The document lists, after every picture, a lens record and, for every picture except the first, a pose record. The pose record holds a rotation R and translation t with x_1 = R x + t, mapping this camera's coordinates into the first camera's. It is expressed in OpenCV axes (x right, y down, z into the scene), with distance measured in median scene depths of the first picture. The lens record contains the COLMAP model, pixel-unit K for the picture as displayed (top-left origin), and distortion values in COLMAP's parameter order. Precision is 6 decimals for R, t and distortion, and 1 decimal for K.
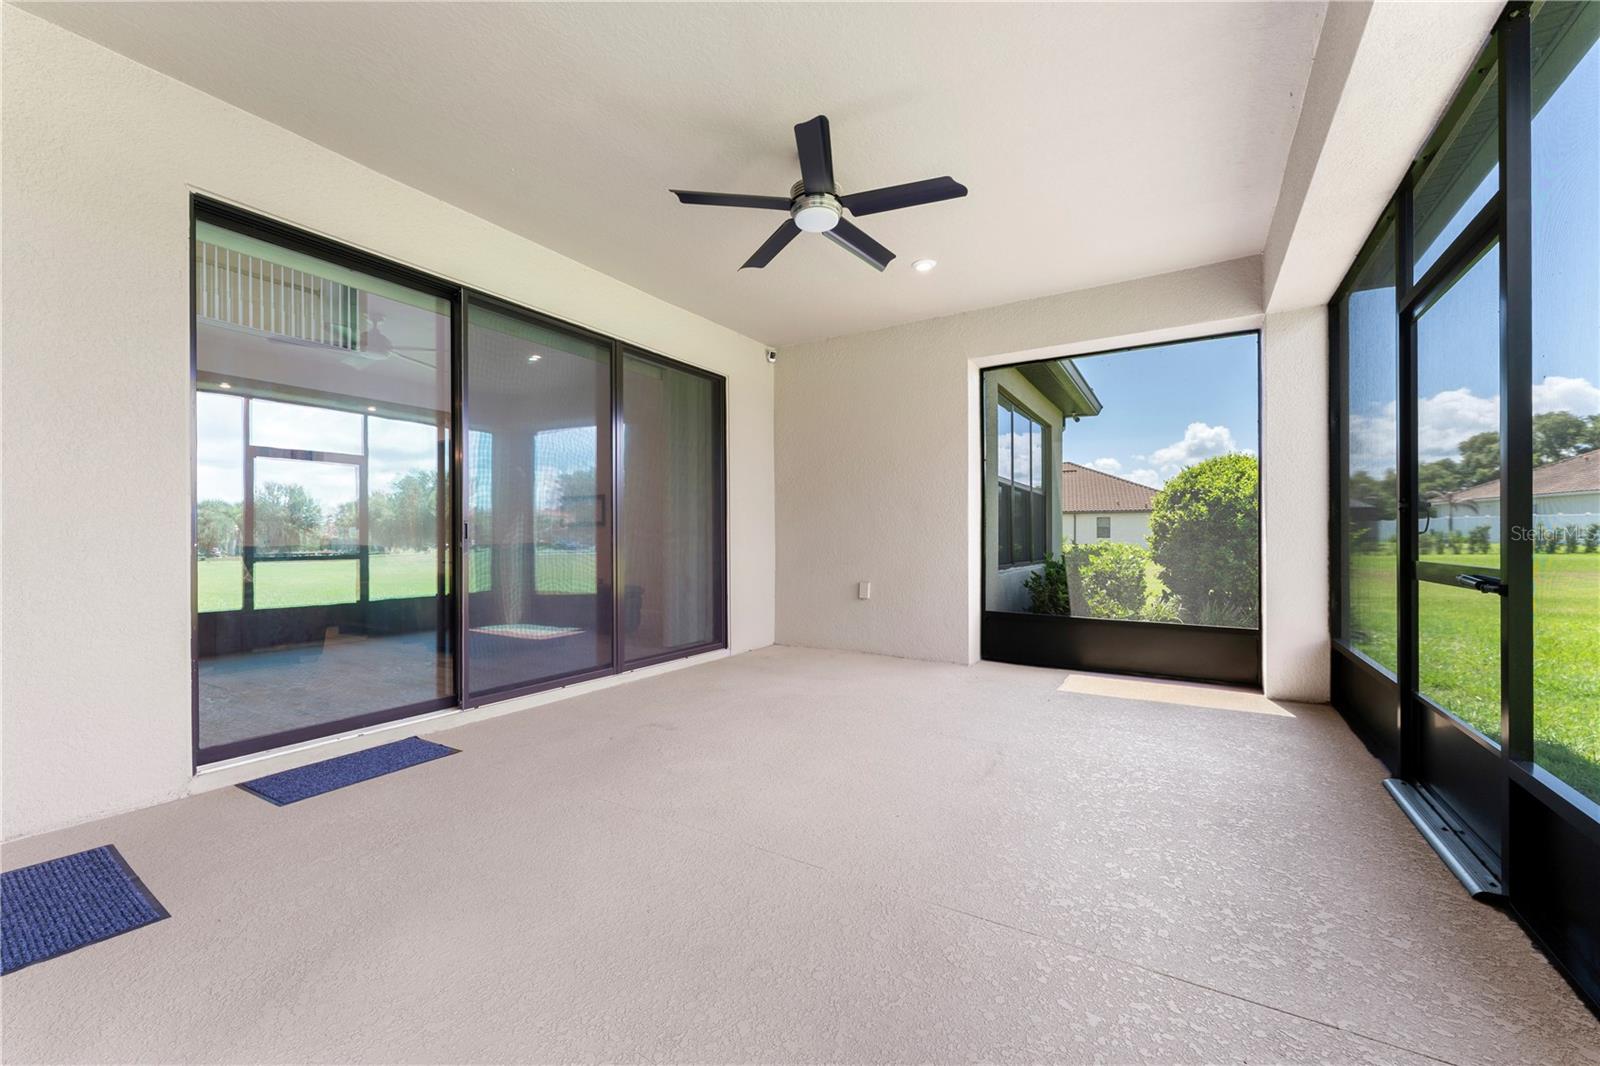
lens RADIAL K [[645.1, 0, 793.3], [0, 645.1, 546.5], [0, 0, 1]] dist [-0.002631, -0.000144]
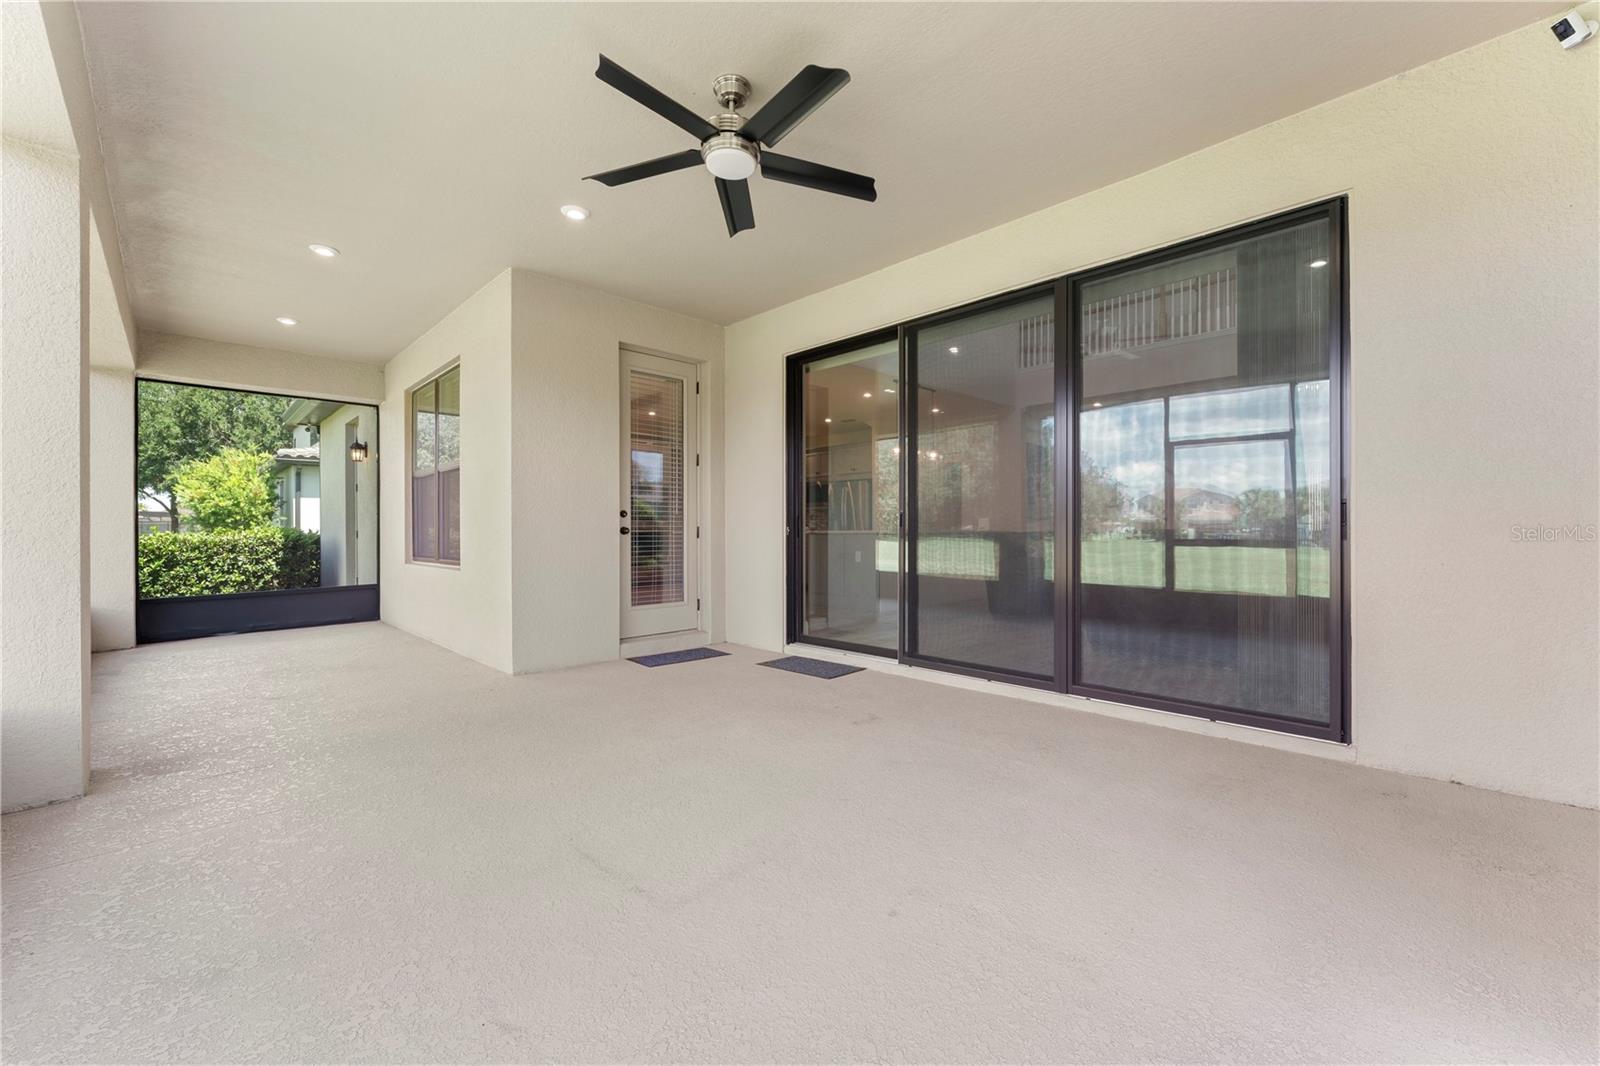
lens RADIAL K [[645.1, 0, 793.3], [0, 645.1, 527.1], [0, 0, 1]] dist [-0.002631, -0.000144]
pose [[-0.251987, -0.004791, -0.967719, 0.637729], [-0.001563, 0.999988, -0.004543, -0.004415], [0.967729, 0.000368, -0.251992, 0.959688]]
